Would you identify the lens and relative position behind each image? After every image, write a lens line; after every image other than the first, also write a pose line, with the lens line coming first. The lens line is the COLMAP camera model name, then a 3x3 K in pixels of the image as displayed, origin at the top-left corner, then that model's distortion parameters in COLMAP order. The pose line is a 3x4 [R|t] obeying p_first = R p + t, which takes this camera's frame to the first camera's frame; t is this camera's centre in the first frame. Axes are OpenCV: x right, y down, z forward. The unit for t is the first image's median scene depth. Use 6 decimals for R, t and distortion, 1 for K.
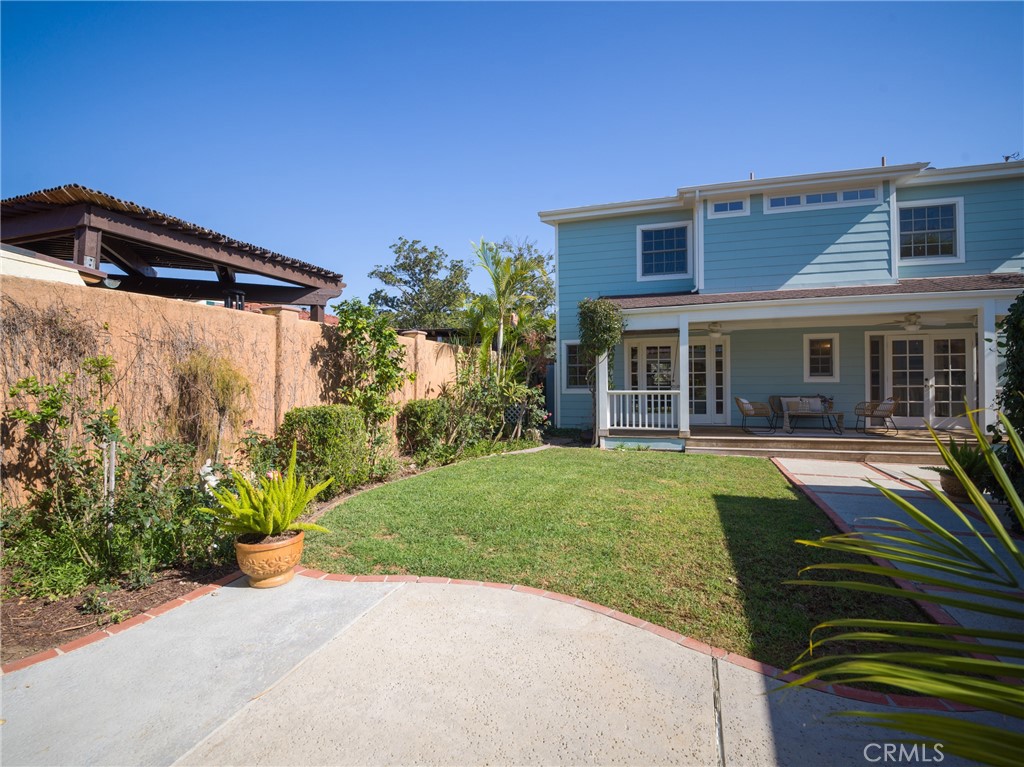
lens RADIAL K [[510.2, 0, 509.8], [0, 510.2, 382.4], [0, 0, 1]] dist [-0.002925, -0.019417]
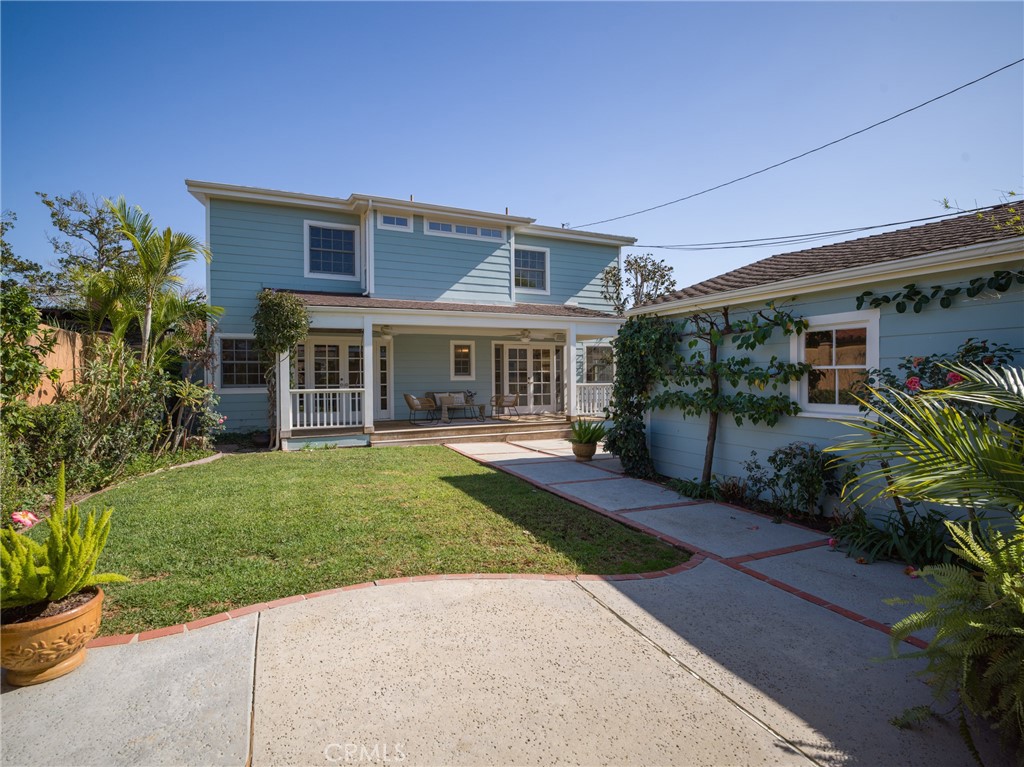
lens RADIAL K [[510.2, 0, 509.8], [0, 510.2, 382.4], [0, 0, 1]] dist [-0.002925, -0.019417]
pose [[0.731658, -0.004969, 0.681653, -0.154889], [0.004148, 0.999987, 0.002838, 0.001723], [-0.681659, 0.000751, 0.731670, 0.027944]]
